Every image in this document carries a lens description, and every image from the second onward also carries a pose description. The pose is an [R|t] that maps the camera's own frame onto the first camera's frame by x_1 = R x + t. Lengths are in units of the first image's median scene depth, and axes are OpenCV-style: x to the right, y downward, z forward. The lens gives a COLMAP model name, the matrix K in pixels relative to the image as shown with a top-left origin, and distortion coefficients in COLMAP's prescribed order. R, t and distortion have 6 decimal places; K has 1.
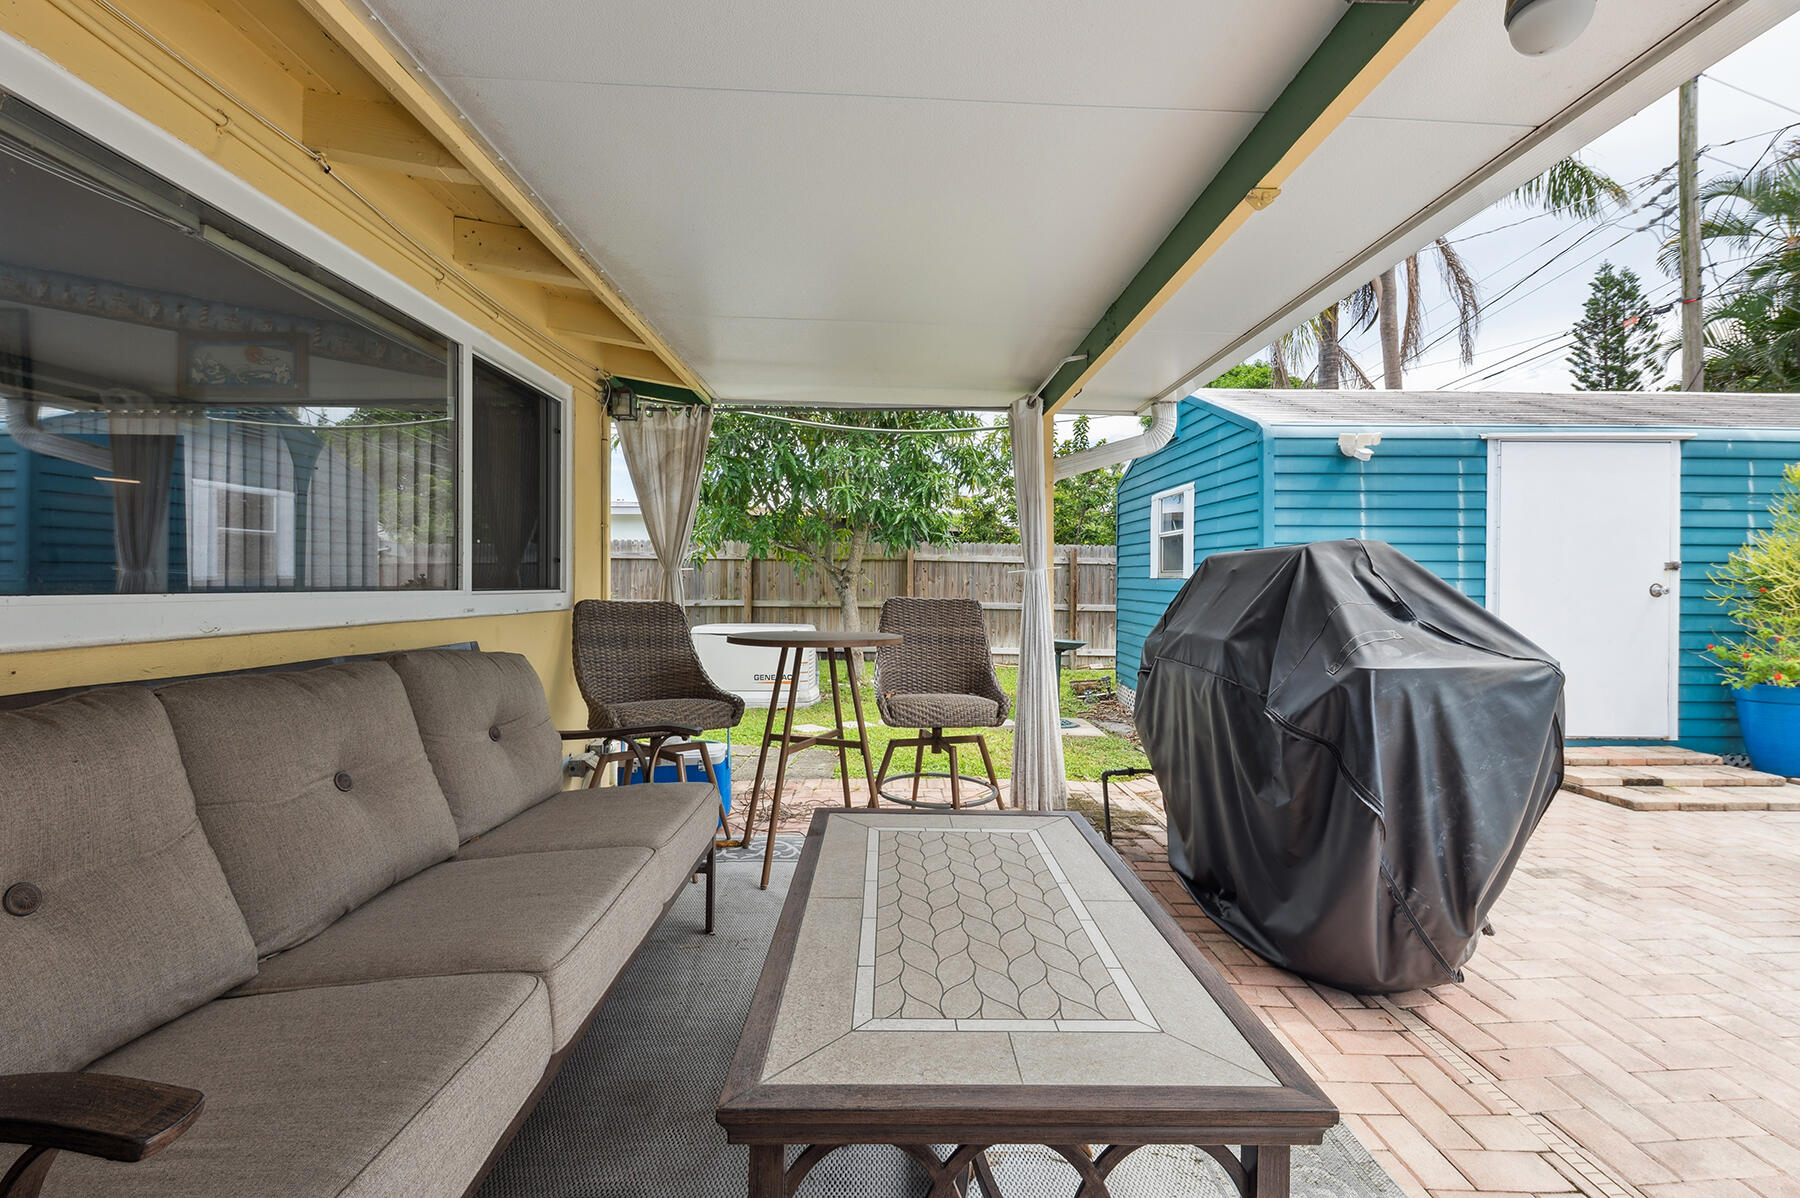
lens RADIAL K [[707.9, 0, 900.0], [0, 707.9, 599.0], [0, 0, 1]] dist [0.000109, 0.000005]
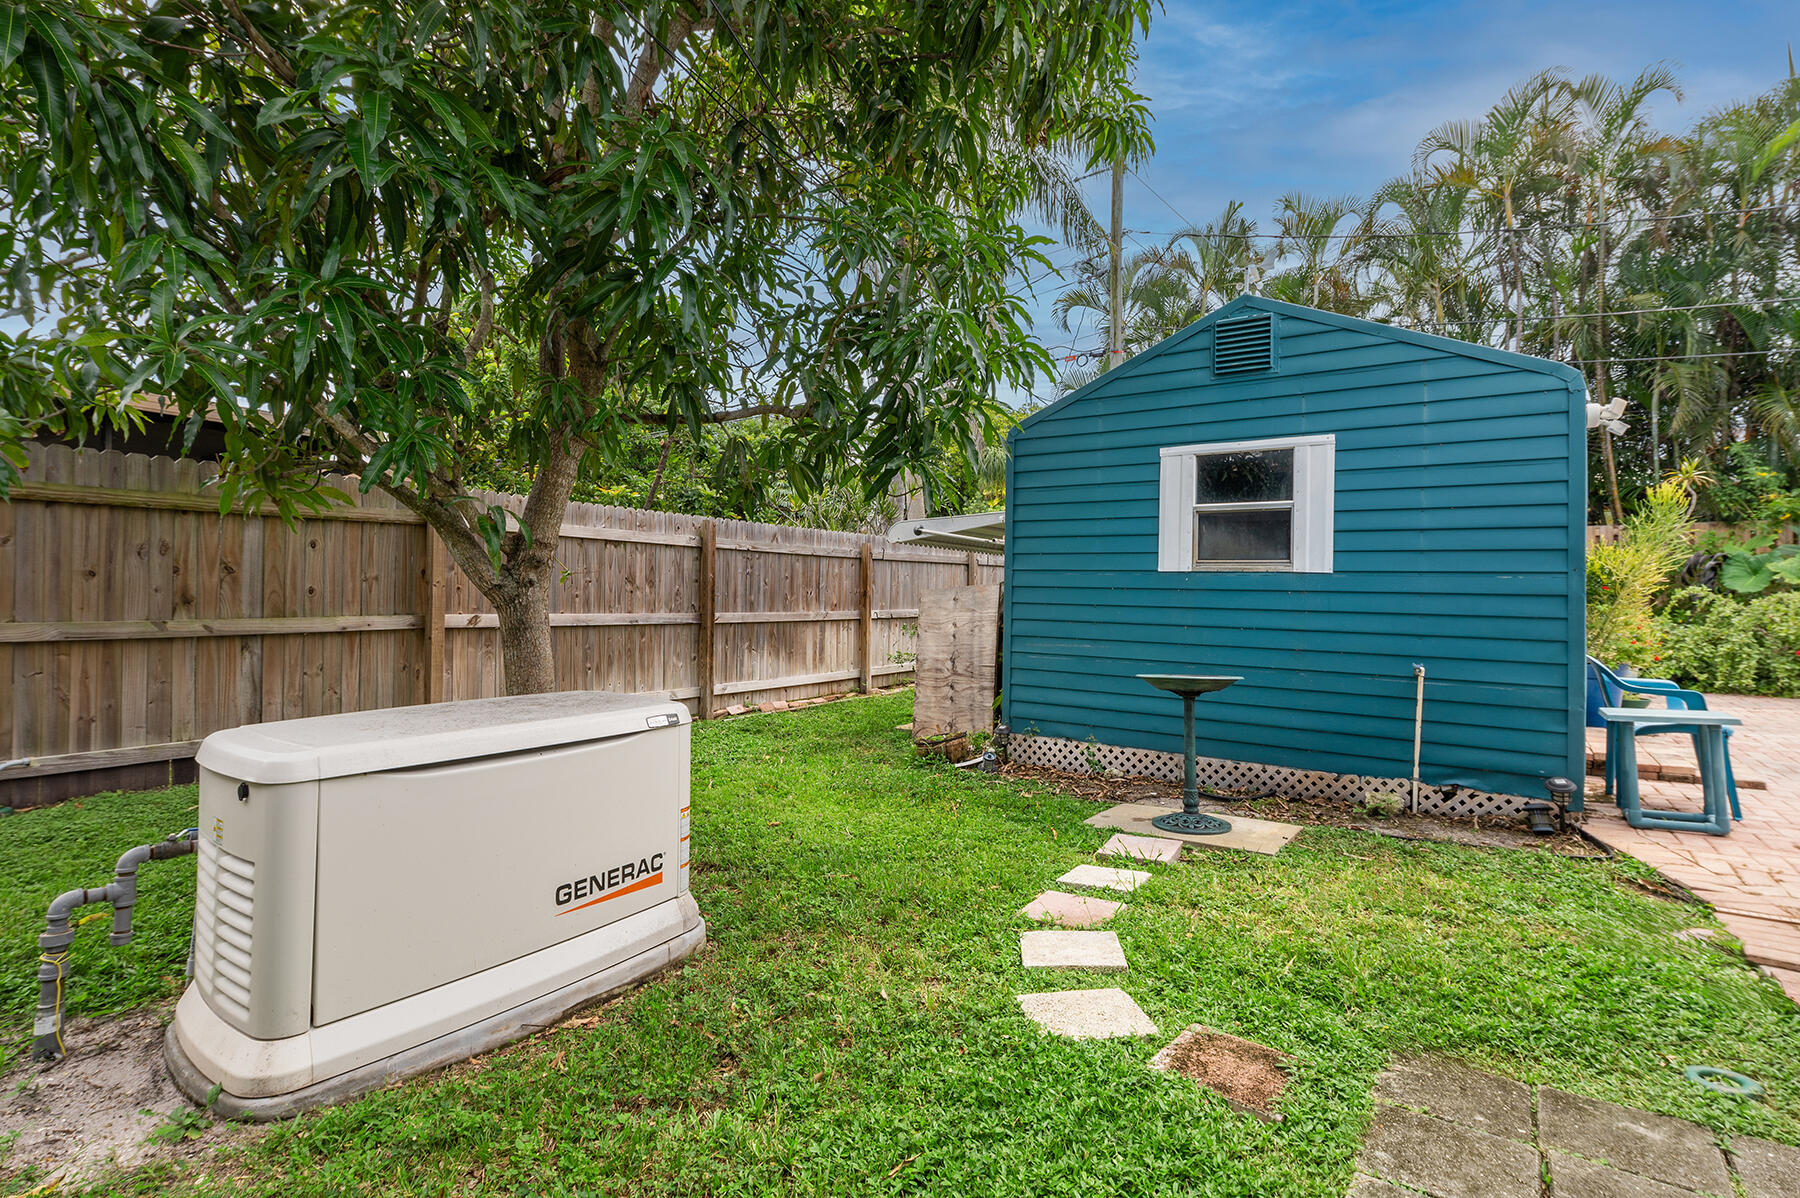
lens RADIAL K [[860.7, 0, 900.0], [0, 860.7, 599.0], [0, 0, 1]] dist [0.000558, 0.000044]
pose [[0.583102, -0.010972, 0.812325, -0.475479], [0.011353, 0.999921, 0.005356, -0.012445], [-0.812319, 0.006100, 0.583181, 0.785057]]
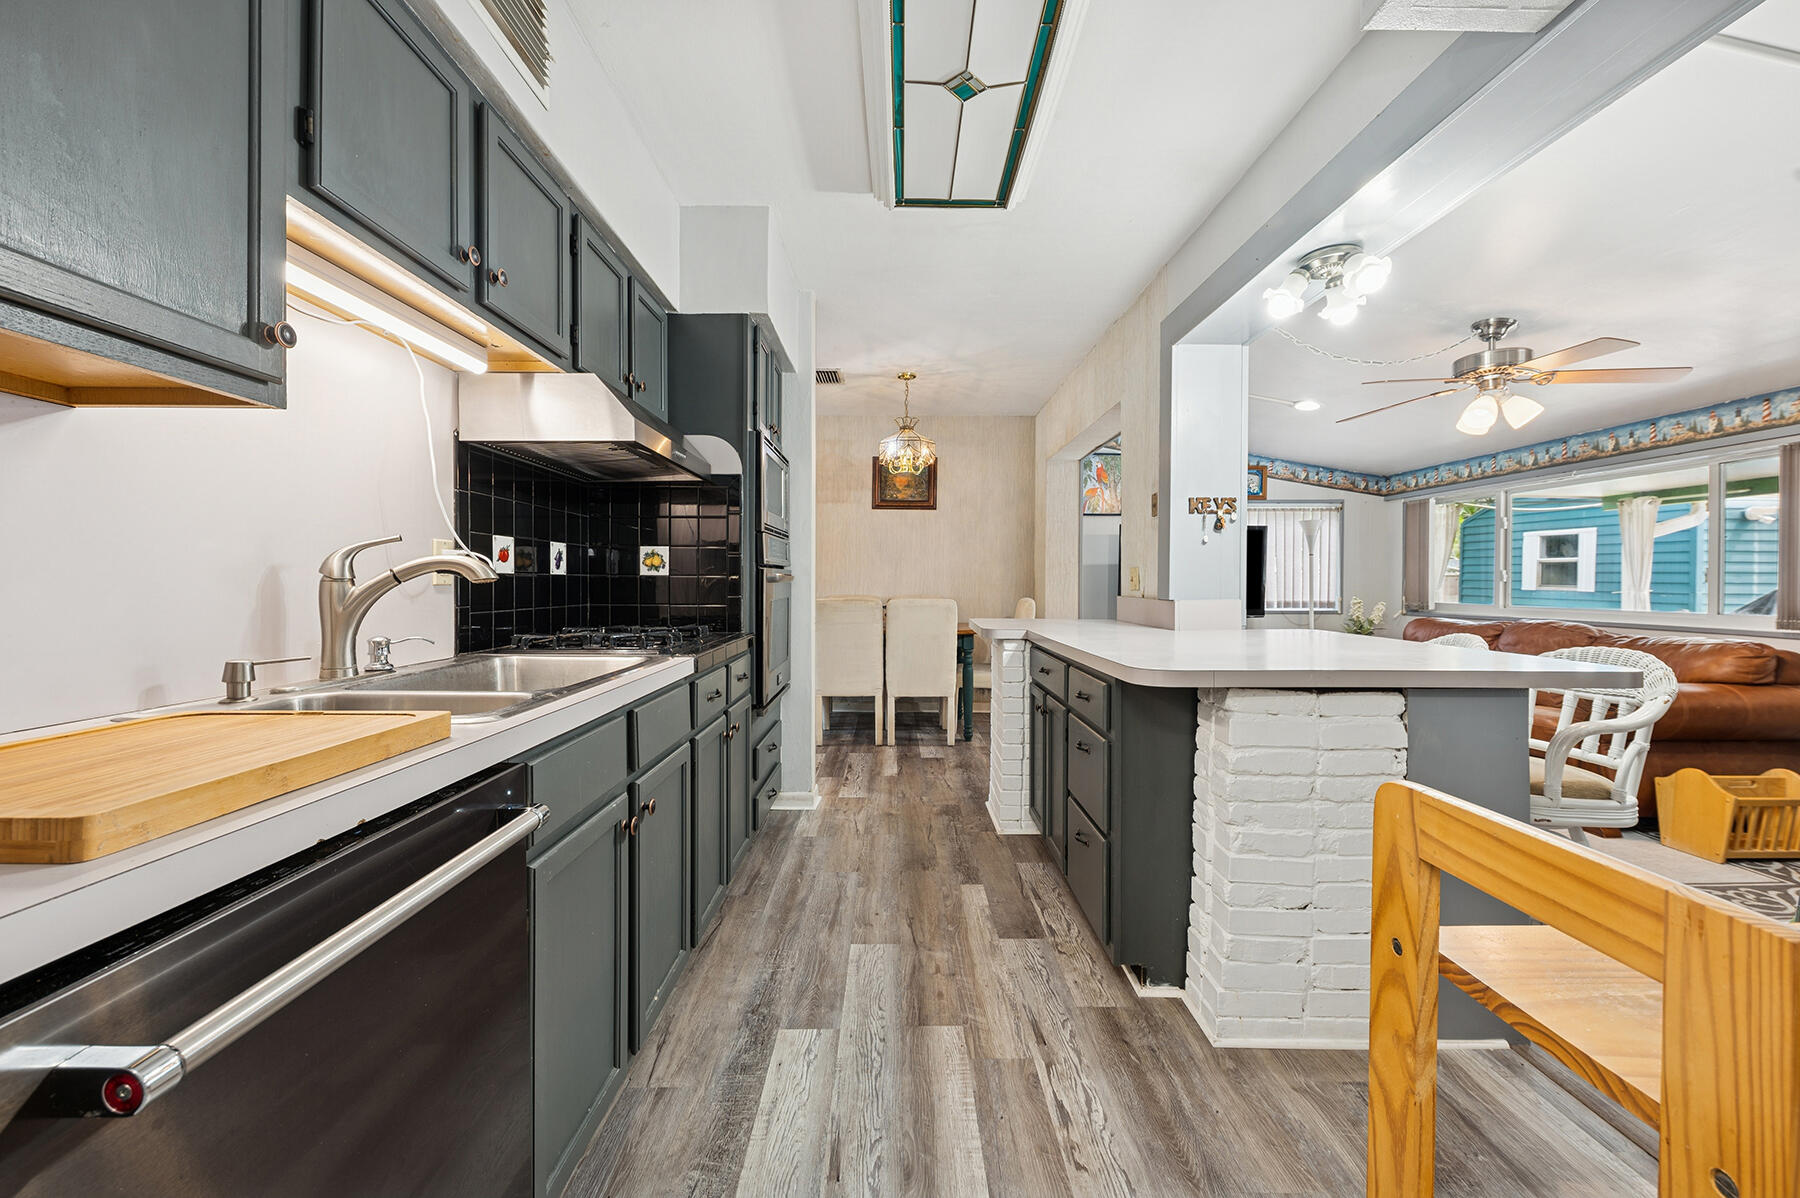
lens RADIAL K [[707.9, 0, 900.0], [0, 707.9, 599.0], [0, 0, 1]] dist [0.000109, 0.000005]
pose [[0.999956, -0.003416, -0.008691, -0.951169], [0.003504, 0.999943, 0.010064, -0.033139], [0.008656, -0.010094, 0.999912, -0.462484]]
